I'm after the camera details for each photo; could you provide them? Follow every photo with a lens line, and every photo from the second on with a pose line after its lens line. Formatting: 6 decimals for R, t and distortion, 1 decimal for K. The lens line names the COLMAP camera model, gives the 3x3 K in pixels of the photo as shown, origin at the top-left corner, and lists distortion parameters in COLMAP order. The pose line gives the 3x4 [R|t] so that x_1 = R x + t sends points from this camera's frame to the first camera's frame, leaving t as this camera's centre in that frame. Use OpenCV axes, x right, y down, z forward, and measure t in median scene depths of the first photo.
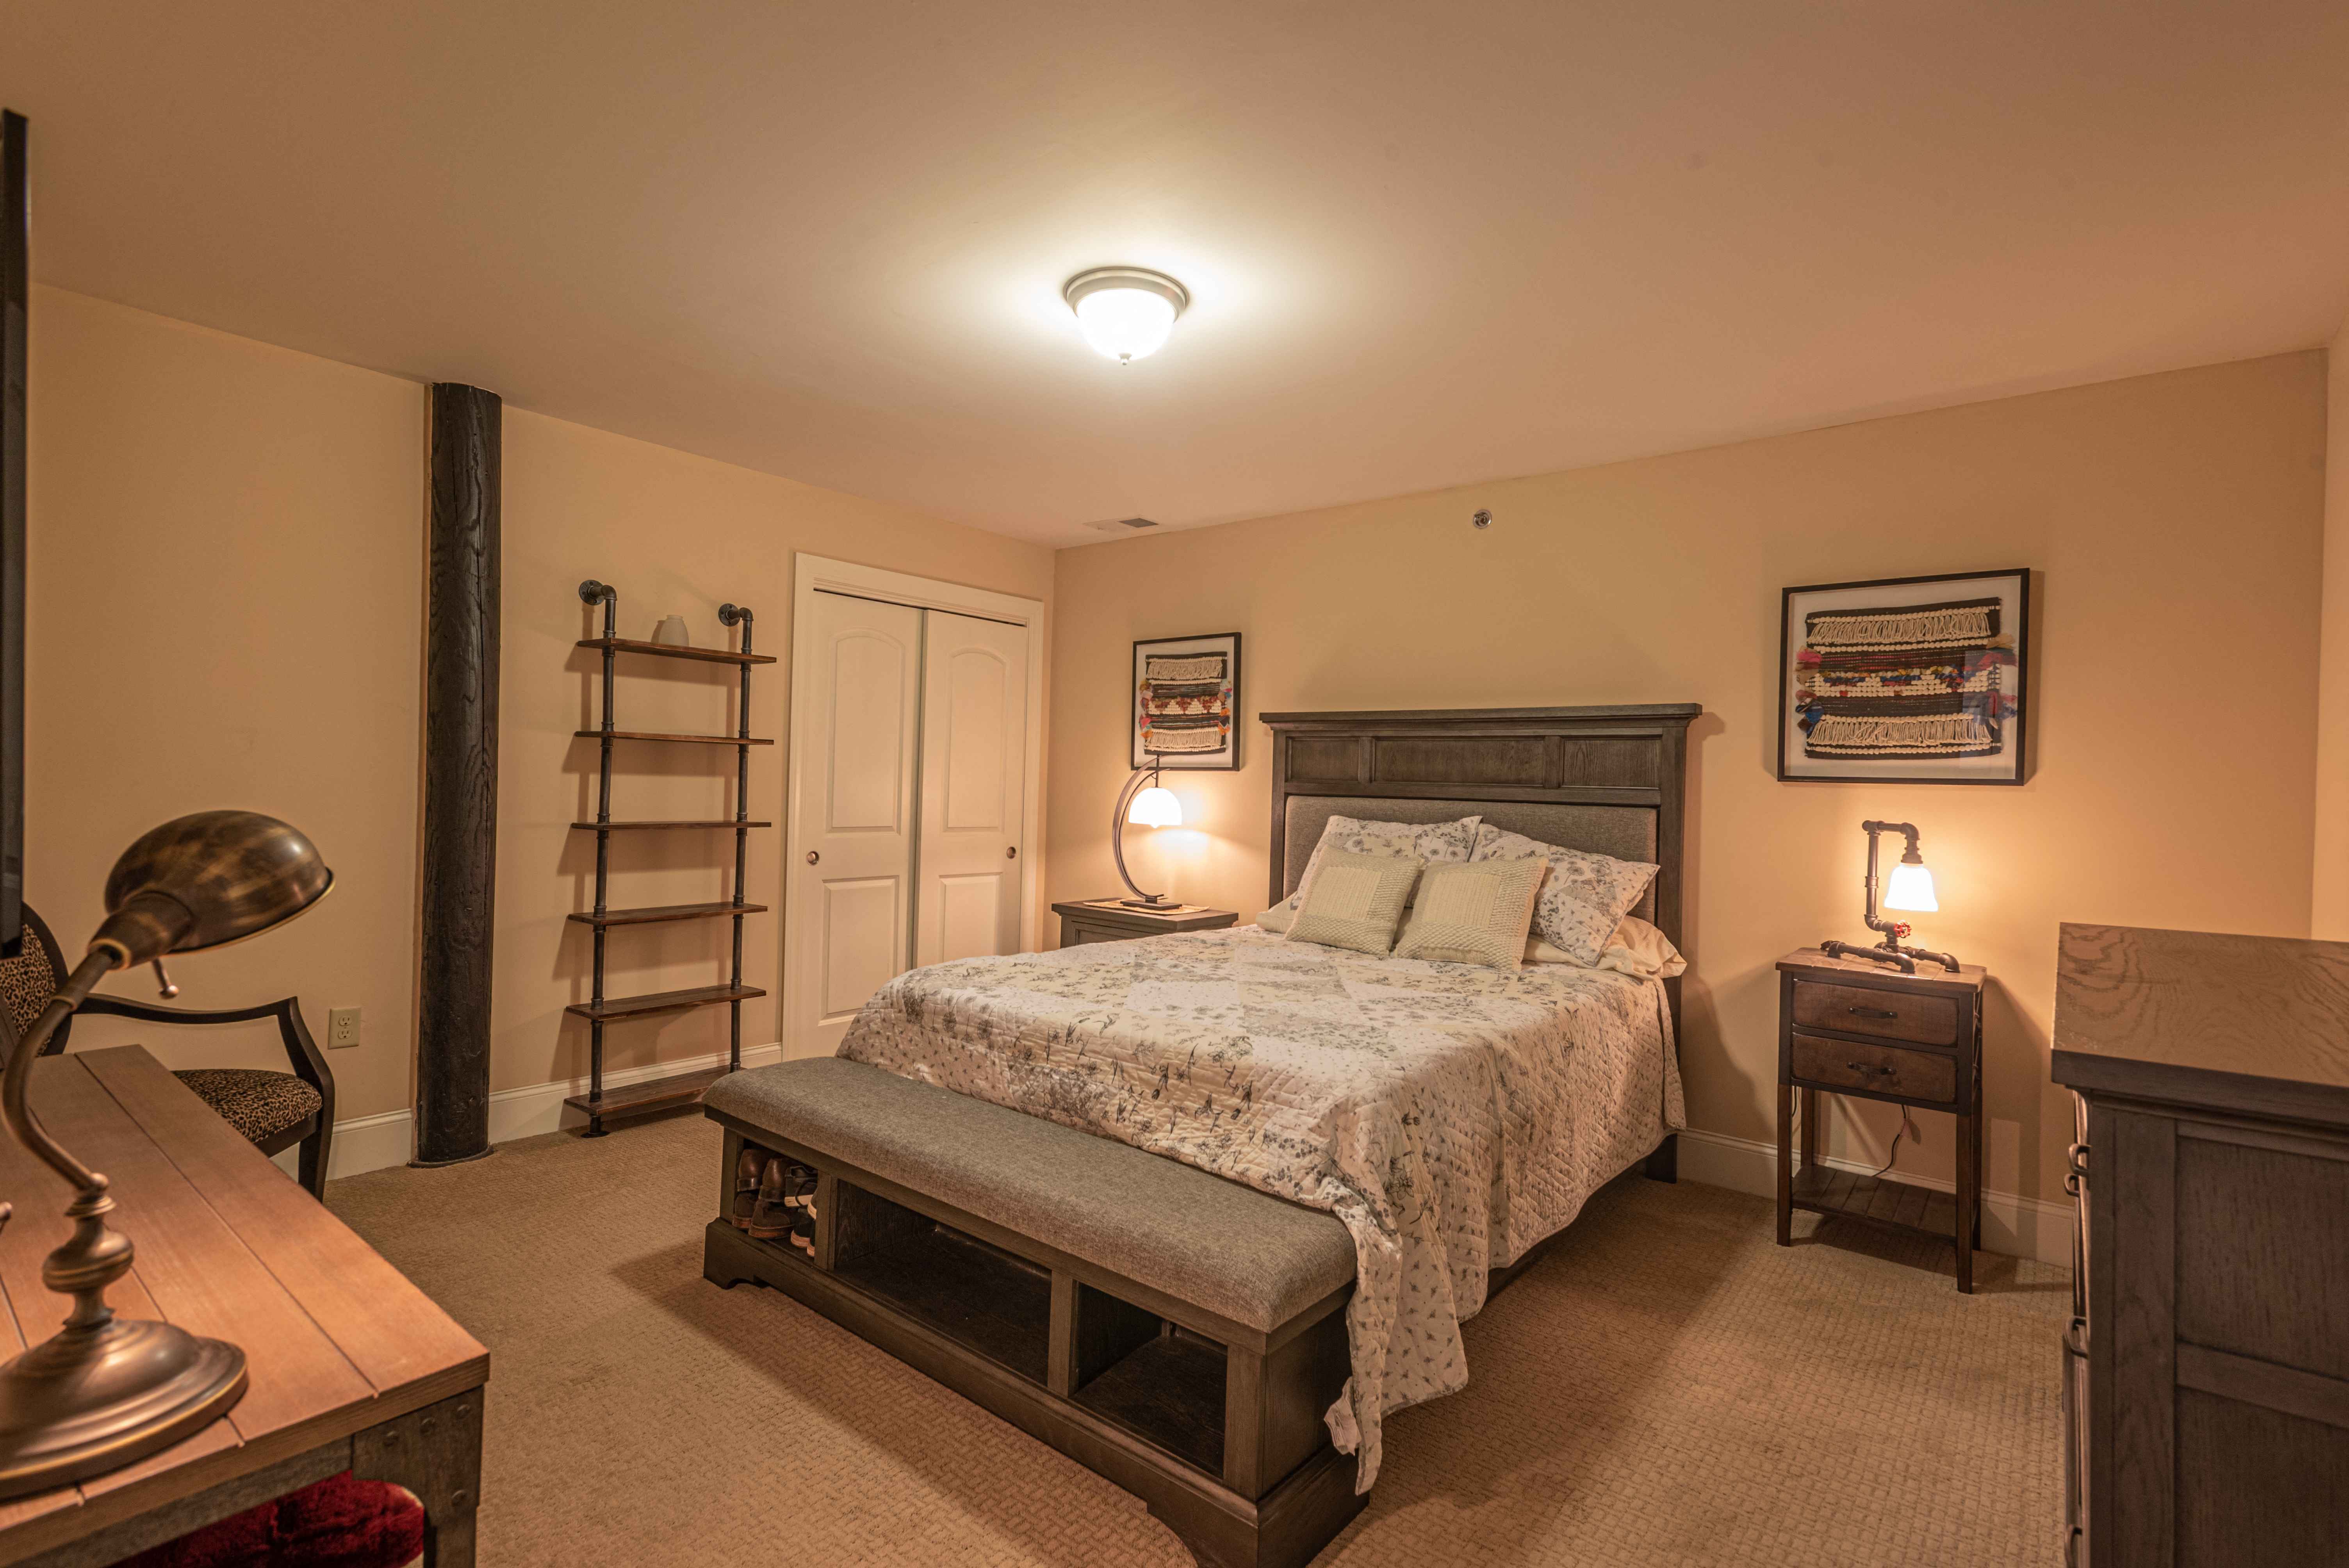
lens RADIAL K [[1102.0, 0, 1174.5], [0, 1102.0, 784.0], [0, 0, 1]] dist [0.018963, -0.008189]
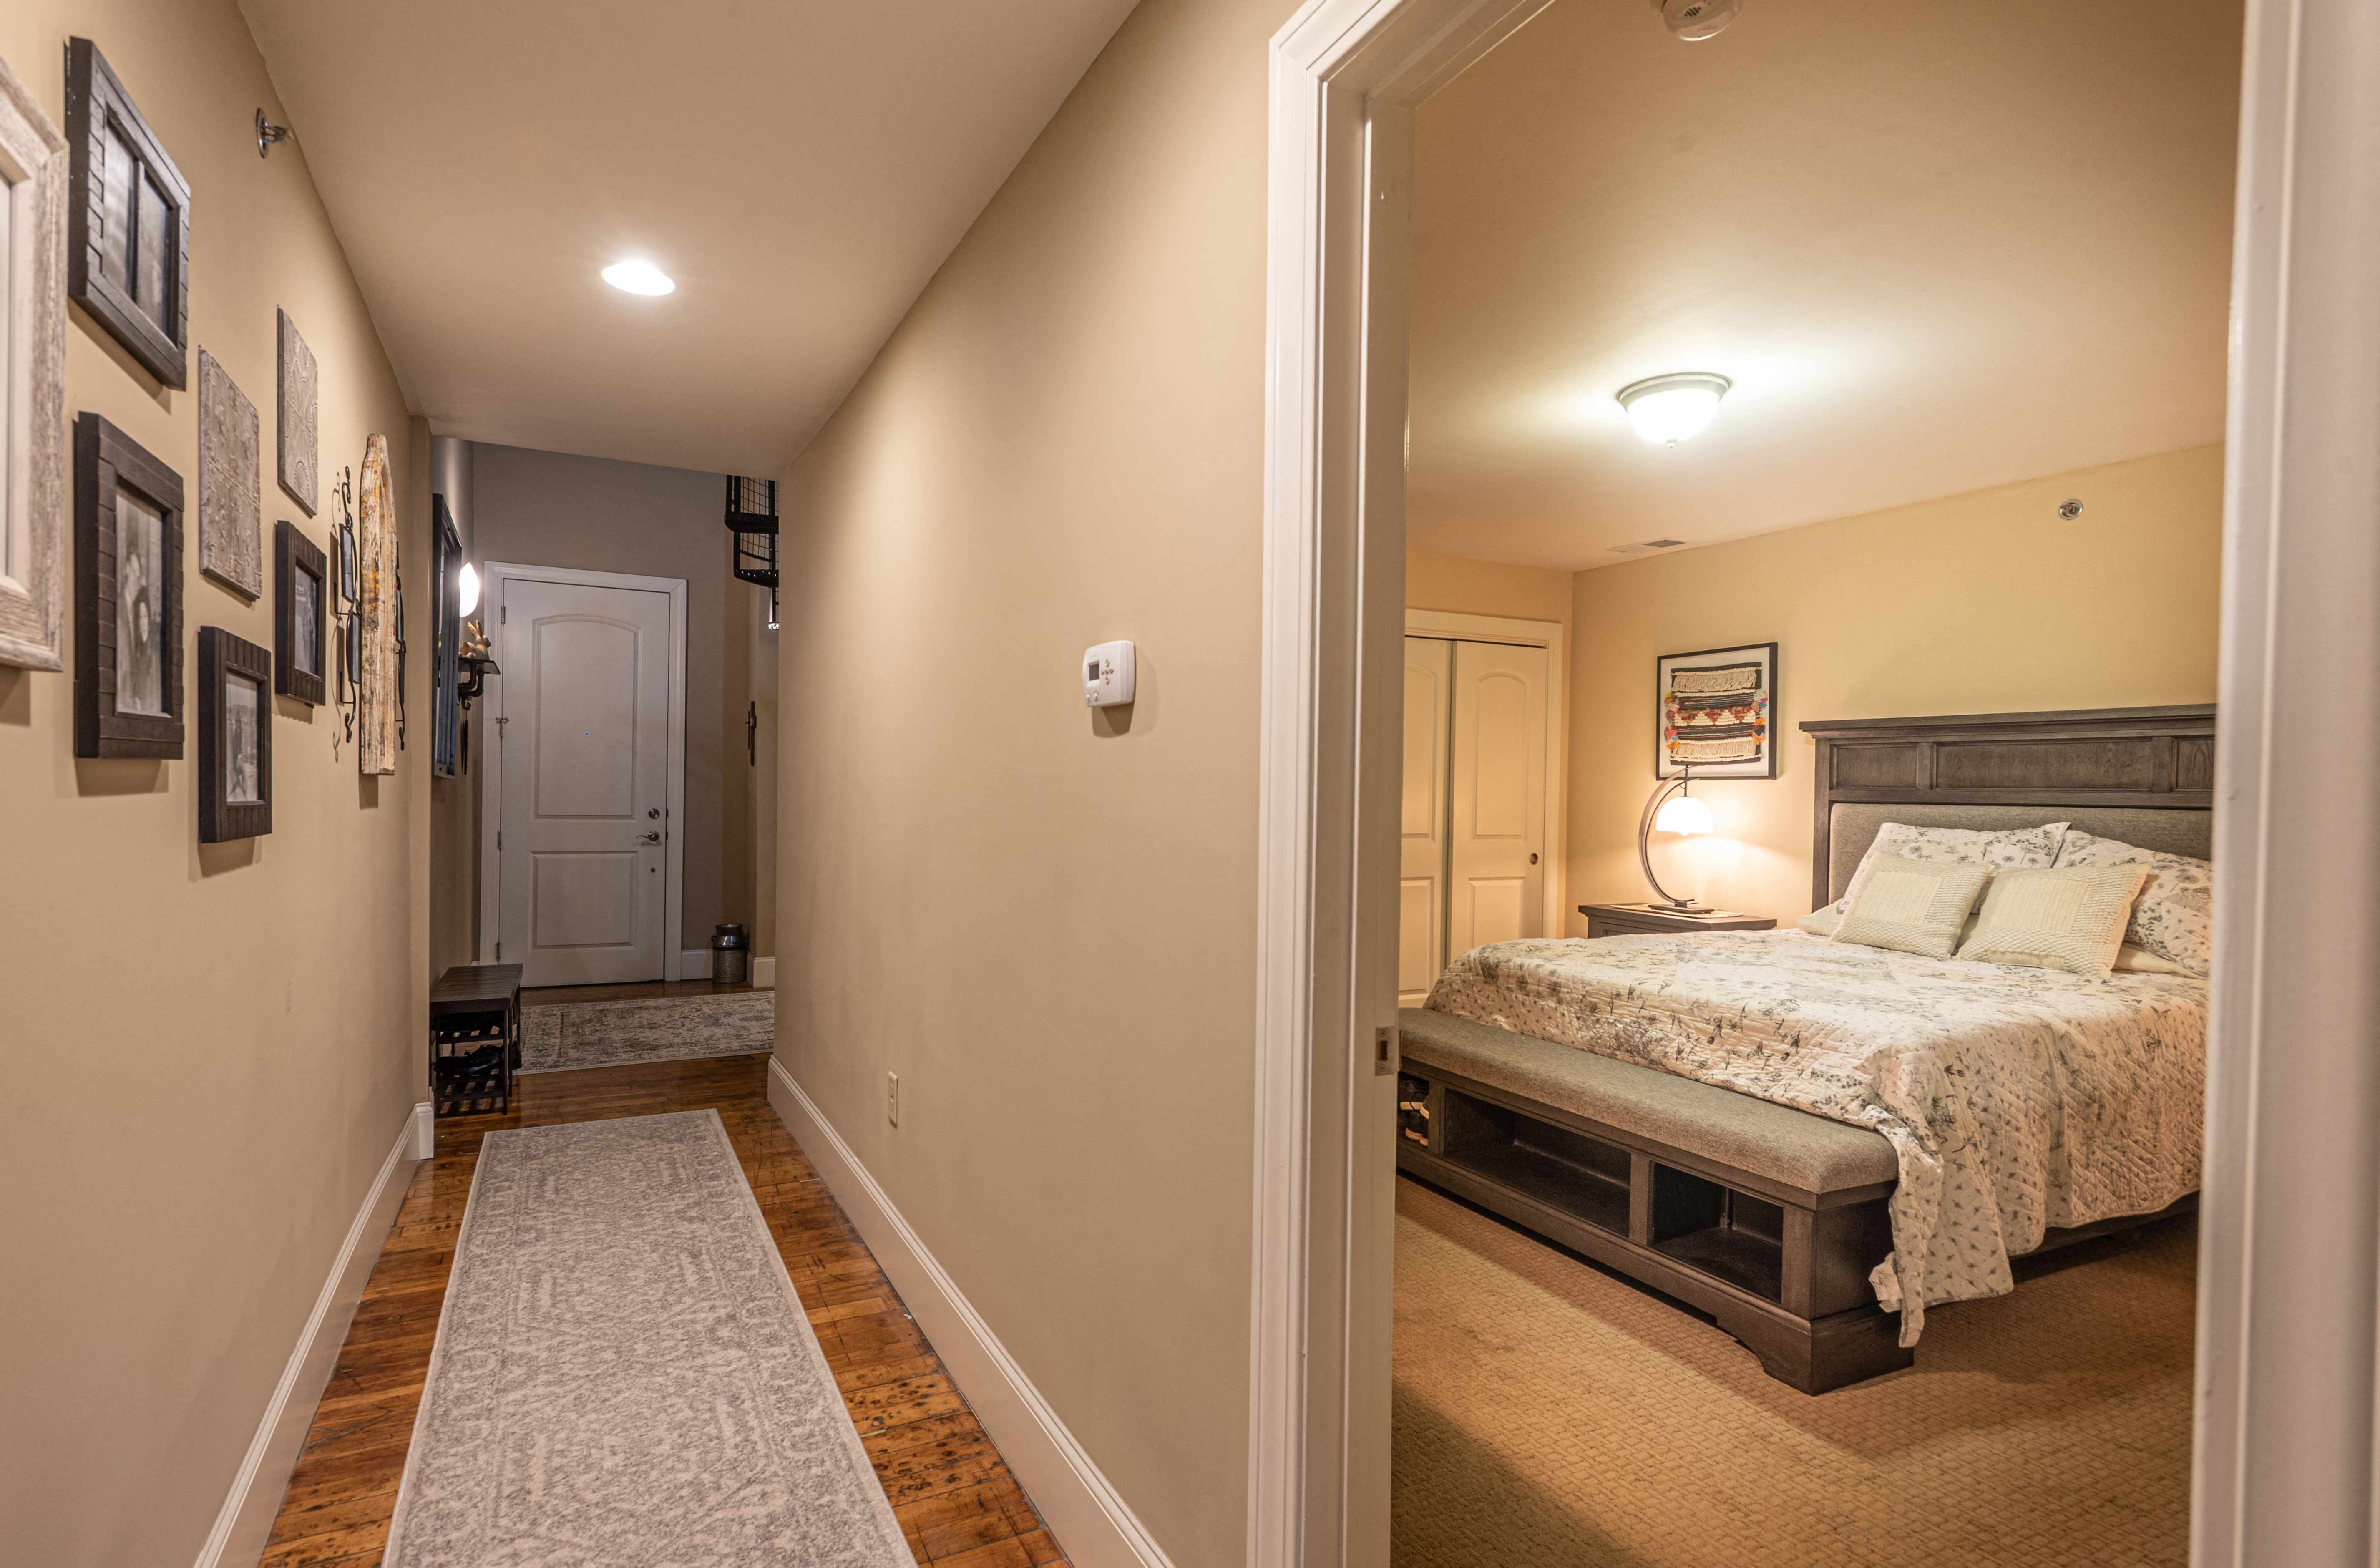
lens RADIAL K [[1084.0, 0, 1183.9], [0, 1084.0, 805.5], [0, 0, 1]] dist [0.016156, -0.001349]
pose [[0.906828, -0.008145, -0.421422, -0.027070], [0.011617, 0.999916, 0.005672, 0.000514], [0.421341, -0.010039, 0.906847, -0.276395]]
